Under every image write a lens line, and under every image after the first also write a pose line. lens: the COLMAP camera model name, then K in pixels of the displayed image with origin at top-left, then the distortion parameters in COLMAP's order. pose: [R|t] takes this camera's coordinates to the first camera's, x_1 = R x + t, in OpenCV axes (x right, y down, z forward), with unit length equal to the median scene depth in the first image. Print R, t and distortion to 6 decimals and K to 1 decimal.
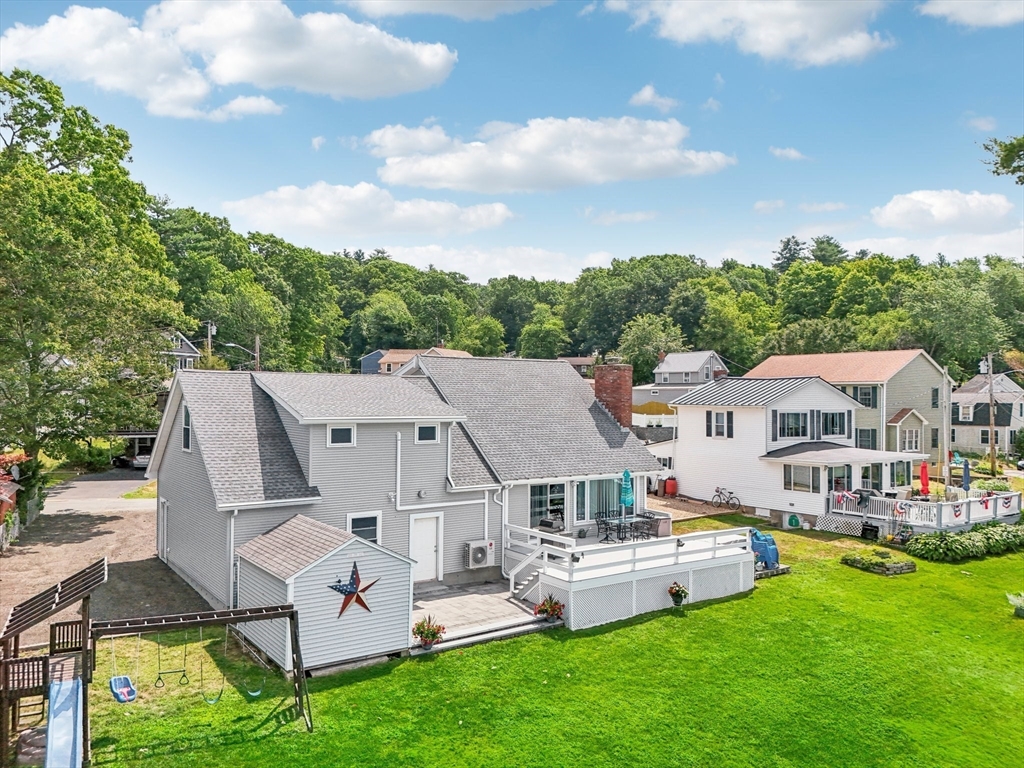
lens RADIAL K [[792.4, 0, 514.9], [0, 792.4, 412.4], [0, 0, 1]] dist [0.068735, -0.118591]
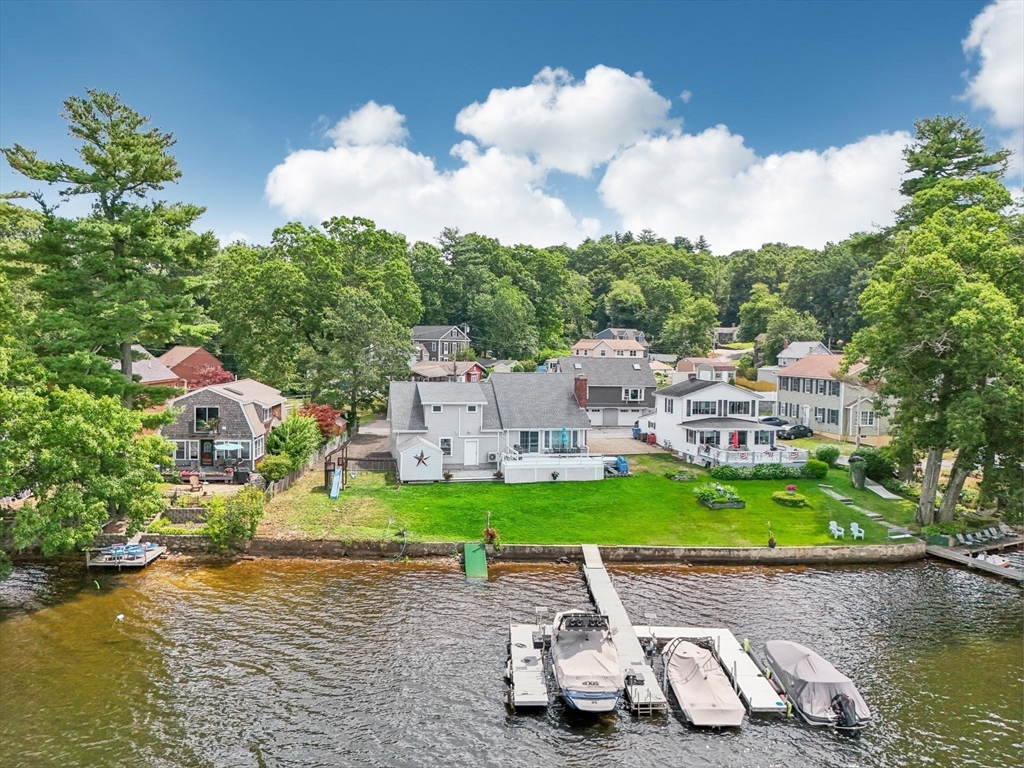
lens RADIAL K [[792.4, 0, 514.9], [0, 792.4, 412.4], [0, 0, 1]] dist [0.068735, -0.118591]
pose [[0.919715, 0.043573, -0.390161, 0.784016], [-0.018309, 0.997501, 0.068240, -0.108196], [0.392159, -0.055617, 0.918215, -1.011460]]
